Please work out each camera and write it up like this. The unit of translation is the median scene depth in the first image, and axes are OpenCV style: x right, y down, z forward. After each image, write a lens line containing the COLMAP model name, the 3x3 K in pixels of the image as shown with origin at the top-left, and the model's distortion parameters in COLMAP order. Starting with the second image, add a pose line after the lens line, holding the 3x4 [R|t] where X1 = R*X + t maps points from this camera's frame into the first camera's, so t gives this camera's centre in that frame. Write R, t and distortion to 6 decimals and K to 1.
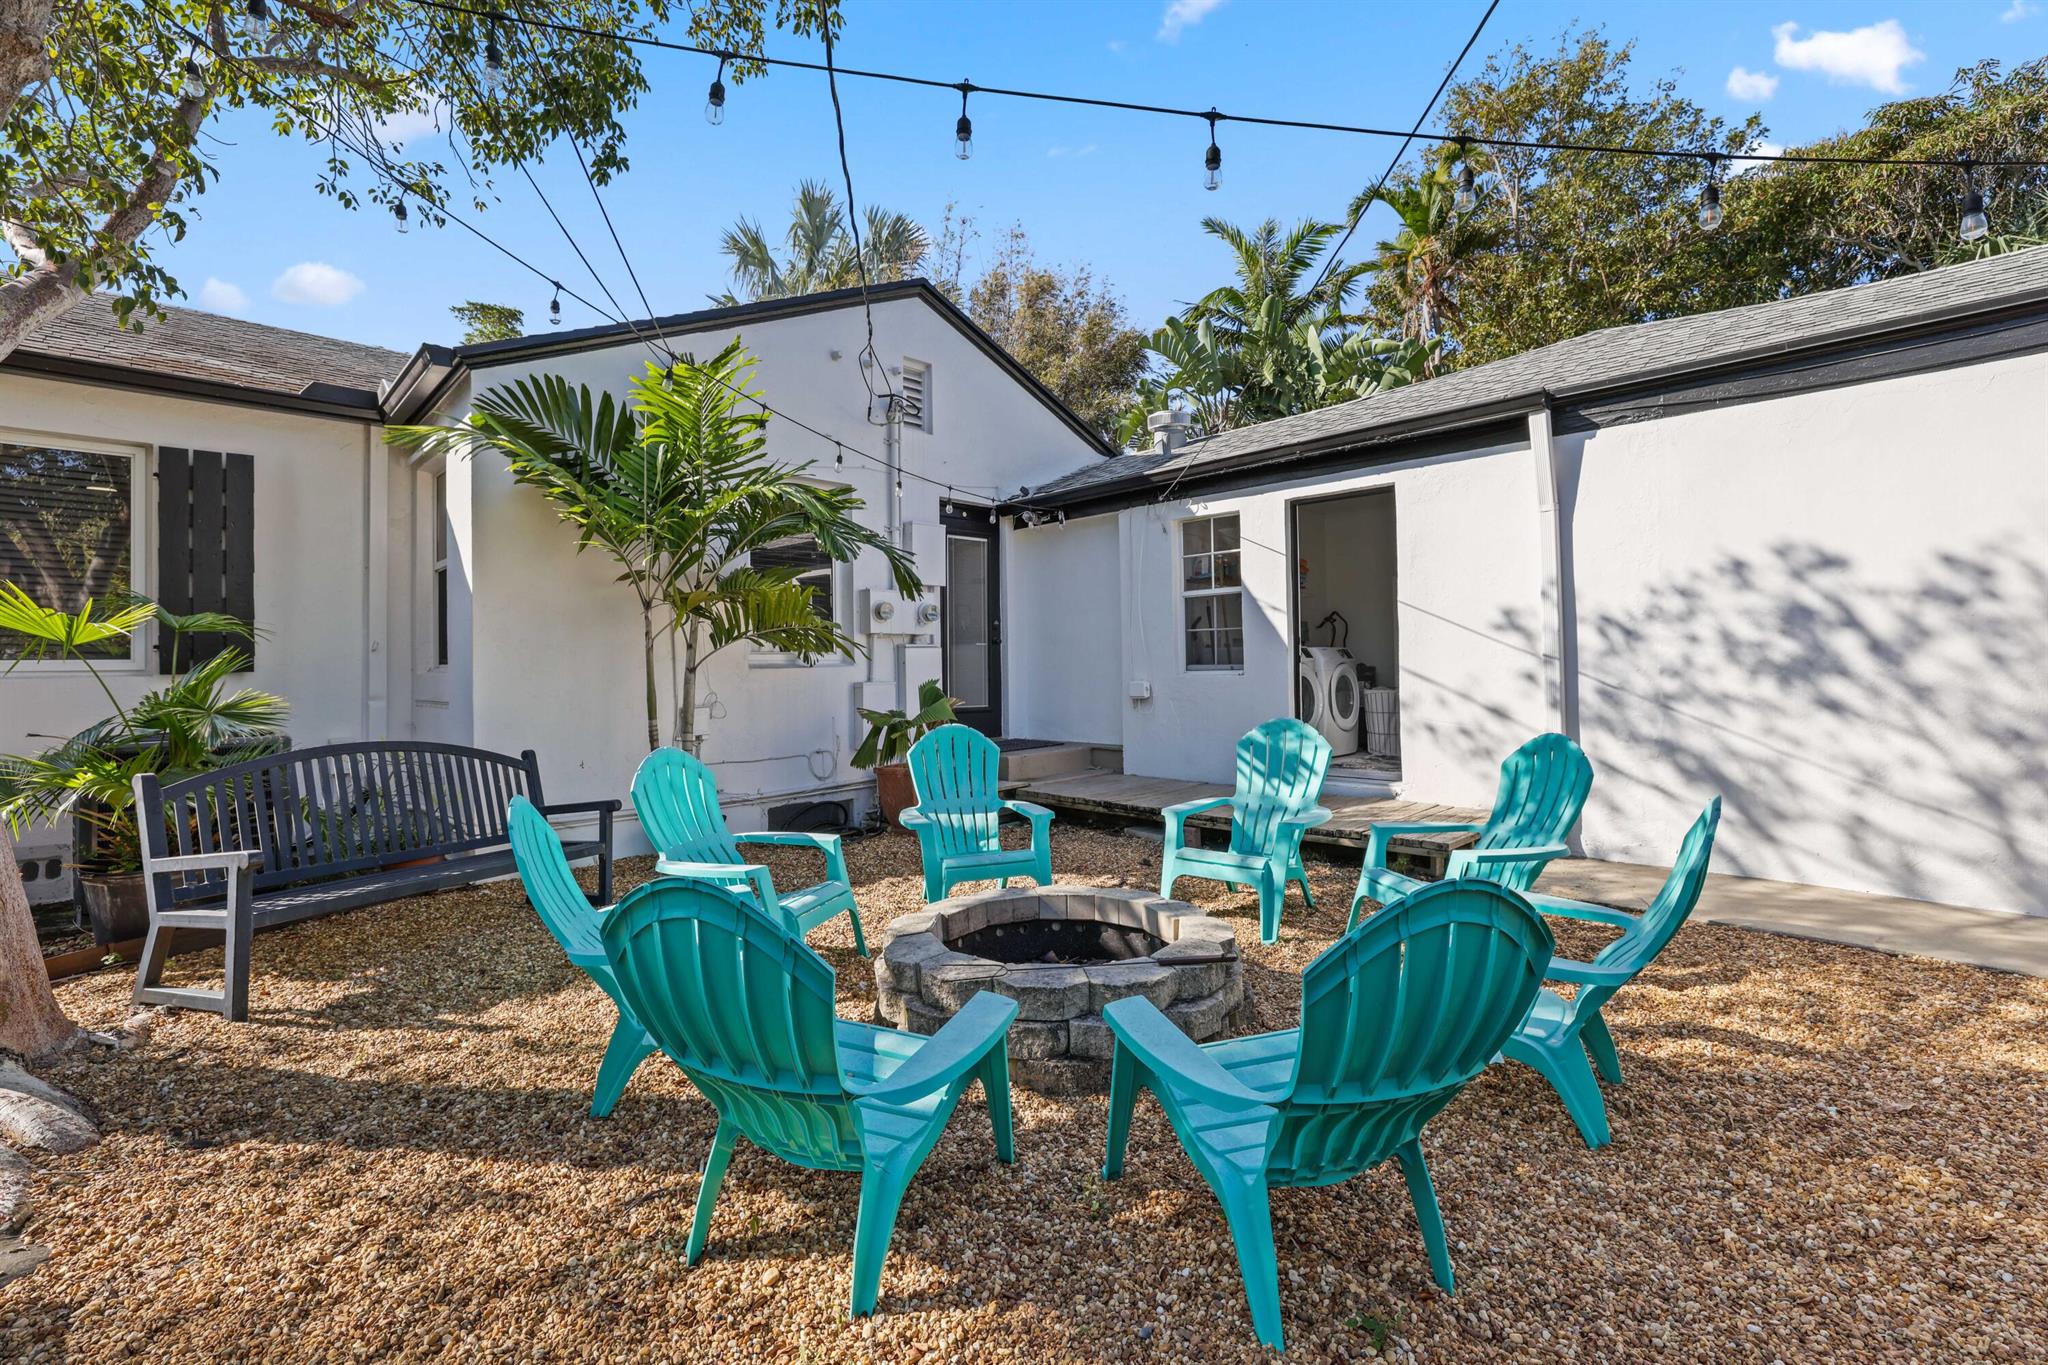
lens RADIAL K [[871.5, 0, 1030.8], [0, 871.5, 683.9], [0, 0, 1]] dist [0.008501, -0.000383]
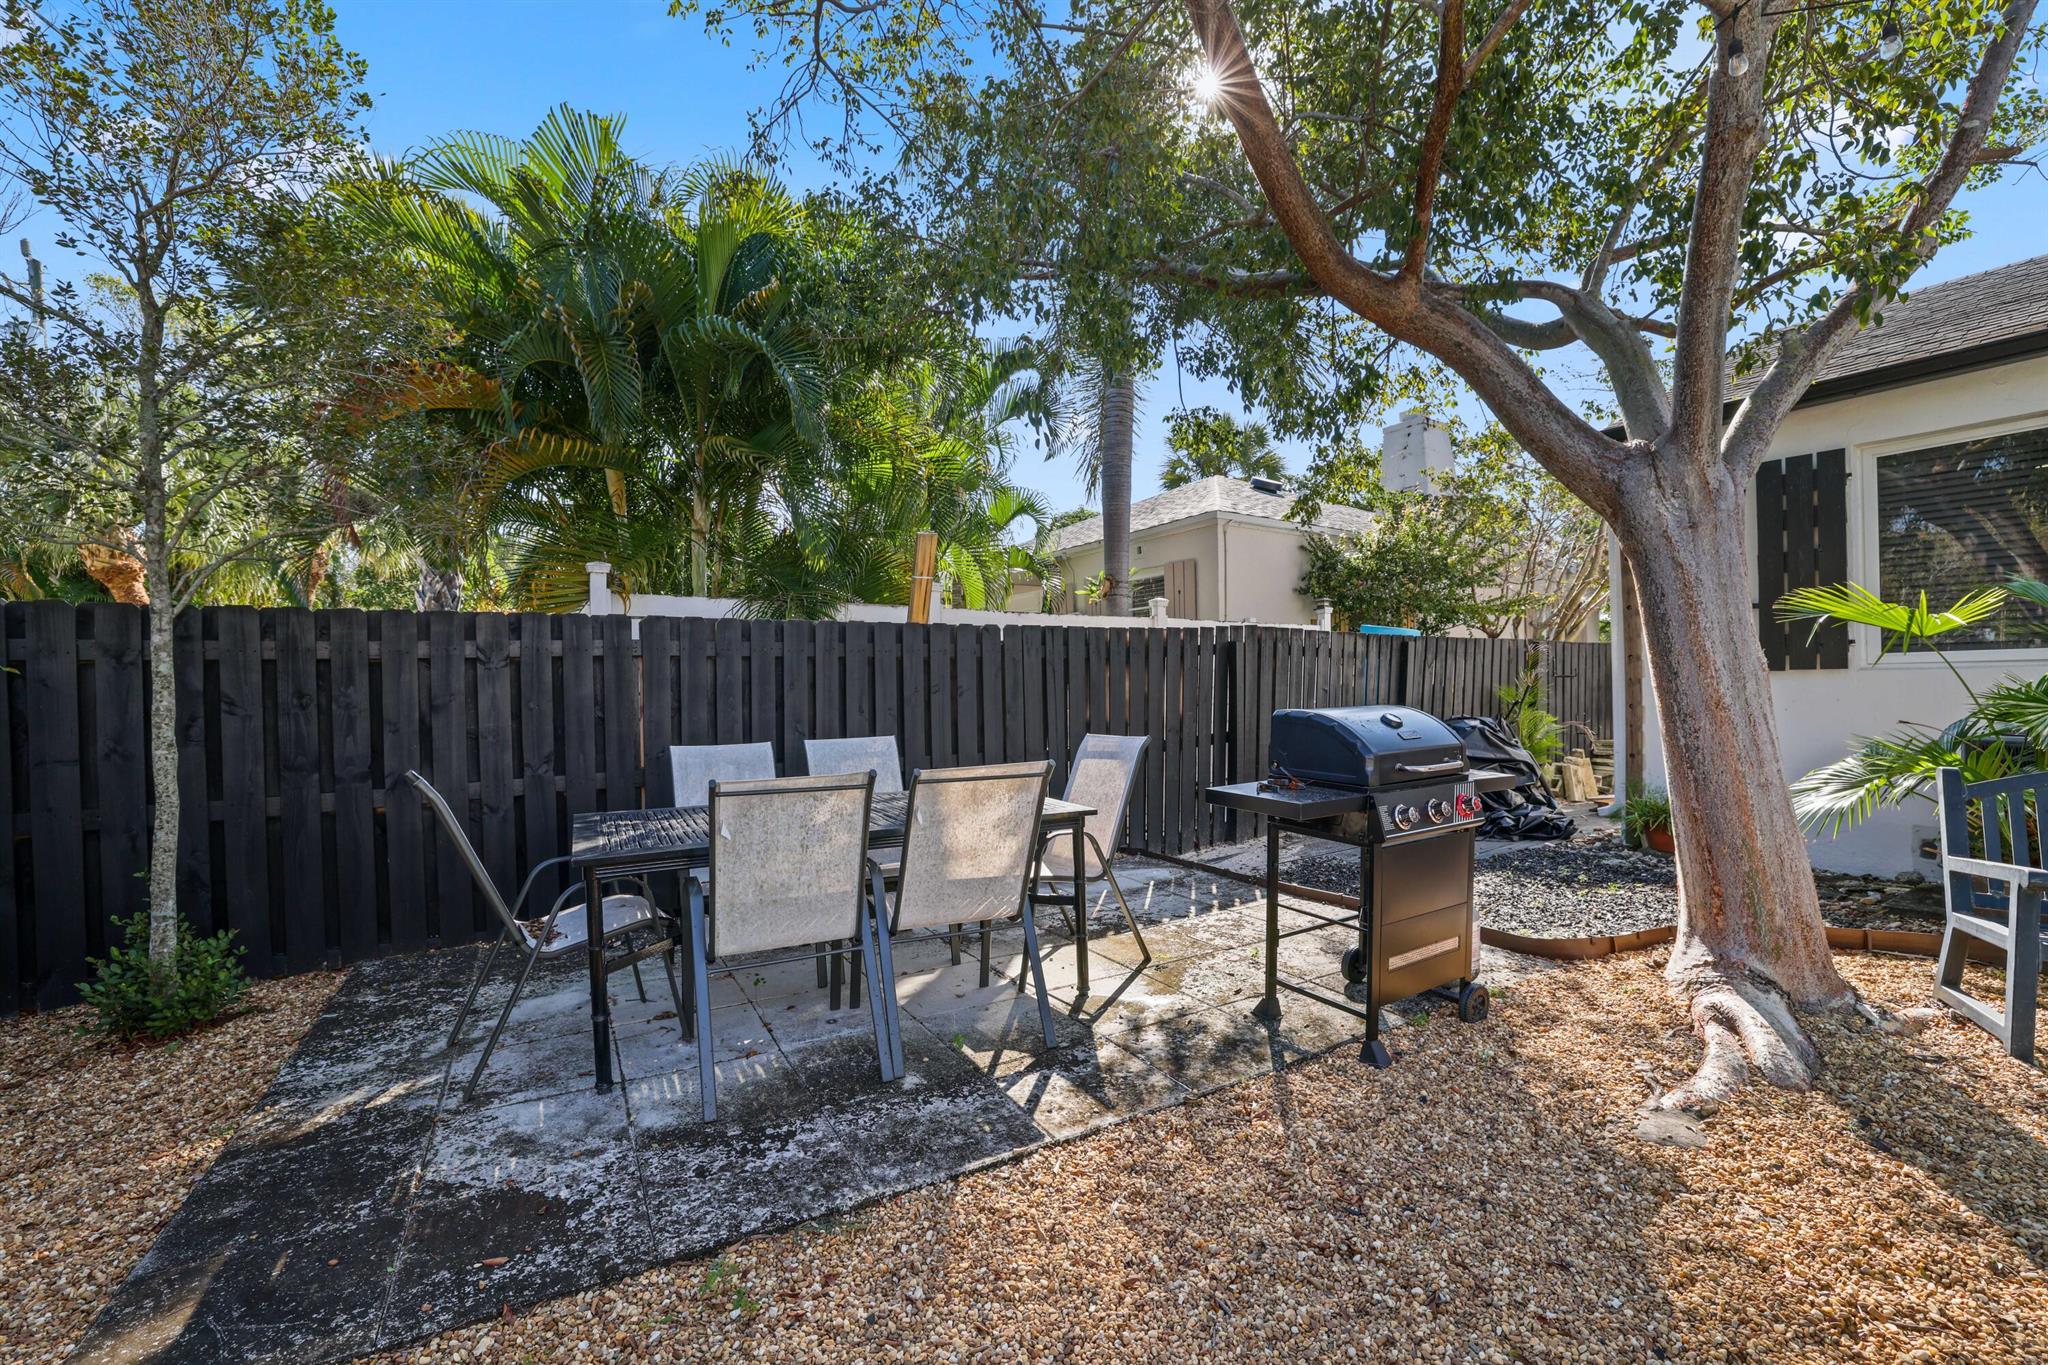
lens RADIAL K [[871.5, 0, 1031.3], [0, 871.5, 684.0], [0, 0, 1]] dist [0.008501, -0.000383]
pose [[-0.209647, 0.009875, -0.977727, 0.213680], [0.005210, 0.999946, 0.008983, -0.005758], [0.977763, -0.003211, -0.209687, 0.282497]]
